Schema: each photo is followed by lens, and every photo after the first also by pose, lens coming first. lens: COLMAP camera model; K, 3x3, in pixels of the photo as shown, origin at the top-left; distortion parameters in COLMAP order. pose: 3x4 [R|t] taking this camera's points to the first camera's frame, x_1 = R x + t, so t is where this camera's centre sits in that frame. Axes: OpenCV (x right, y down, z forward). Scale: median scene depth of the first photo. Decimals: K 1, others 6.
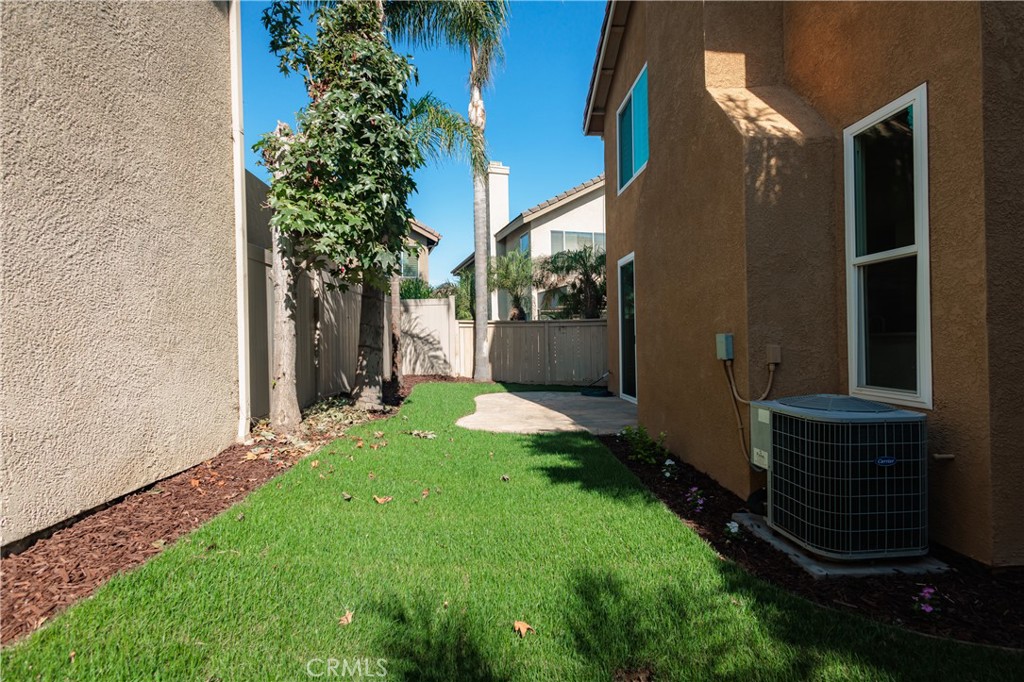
lens RADIAL K [[464.6, 0, 513.5], [0, 464.6, 338.0], [0, 0, 1]] dist [0.002702, -0.000326]
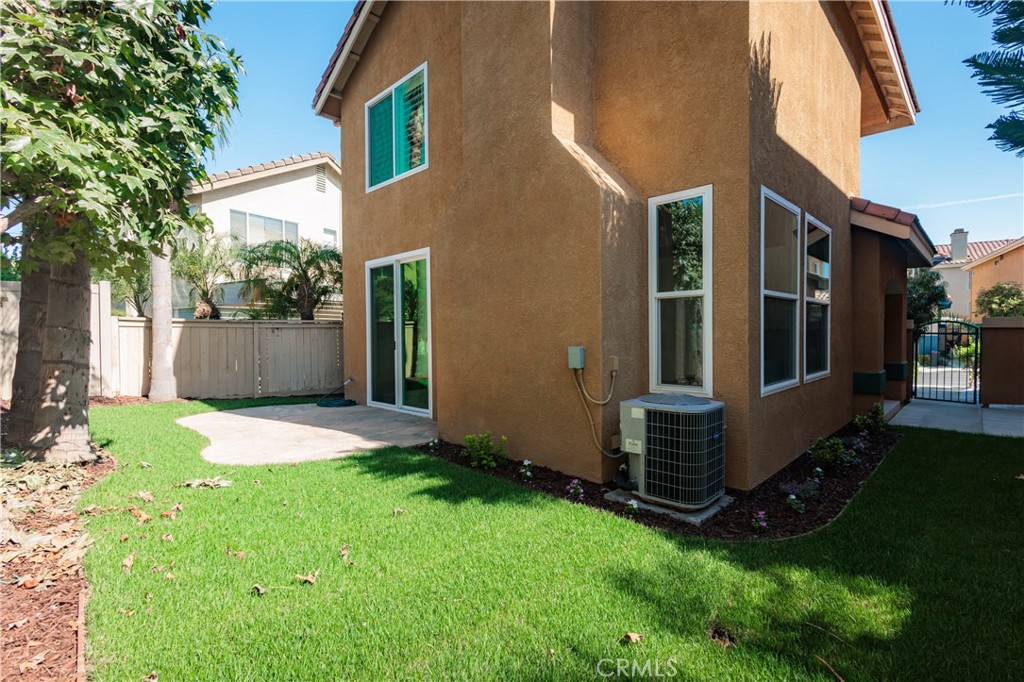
lens RADIAL K [[470.4, 0, 516.5], [0, 470.4, 340.8], [0, 0, 1]] dist [0.005294, 0.000361]
pose [[0.750284, 0.000913, 0.661115, -0.453338], [-0.006152, 0.999965, 0.005601, -0.029894], [-0.661087, -0.008269, 0.750264, 0.192273]]
